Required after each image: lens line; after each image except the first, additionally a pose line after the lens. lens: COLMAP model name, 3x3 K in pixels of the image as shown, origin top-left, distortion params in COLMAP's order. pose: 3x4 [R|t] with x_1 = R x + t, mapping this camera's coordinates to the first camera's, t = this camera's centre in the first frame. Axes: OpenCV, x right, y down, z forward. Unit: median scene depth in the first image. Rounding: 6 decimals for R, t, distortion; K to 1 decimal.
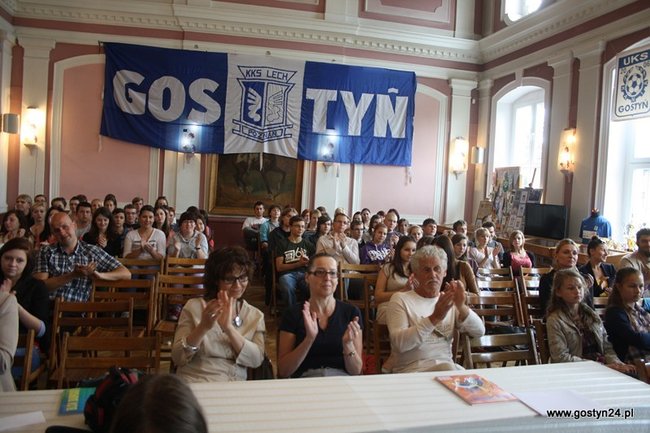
lens RADIAL K [[545.1, 0, 325.0], [0, 545.1, 216.5], [0, 0, 1]] dist [-0.160911, 0.147928]
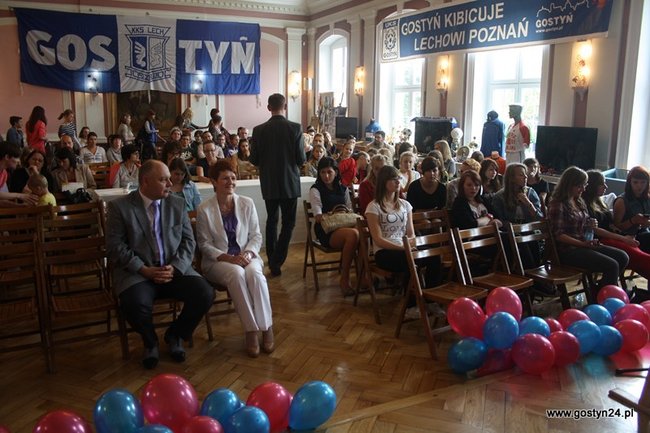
lens RADIAL K [[545.1, 0, 325.0], [0, 545.1, 216.5], [0, 0, 1]] dist [-0.160911, 0.147928]
pose [[0.971649, -0.086765, 0.219933, -0.009667], [0.053327, 0.986684, 0.153658, 0.012858], [-0.230336, -0.137573, 0.963337, -0.425381]]
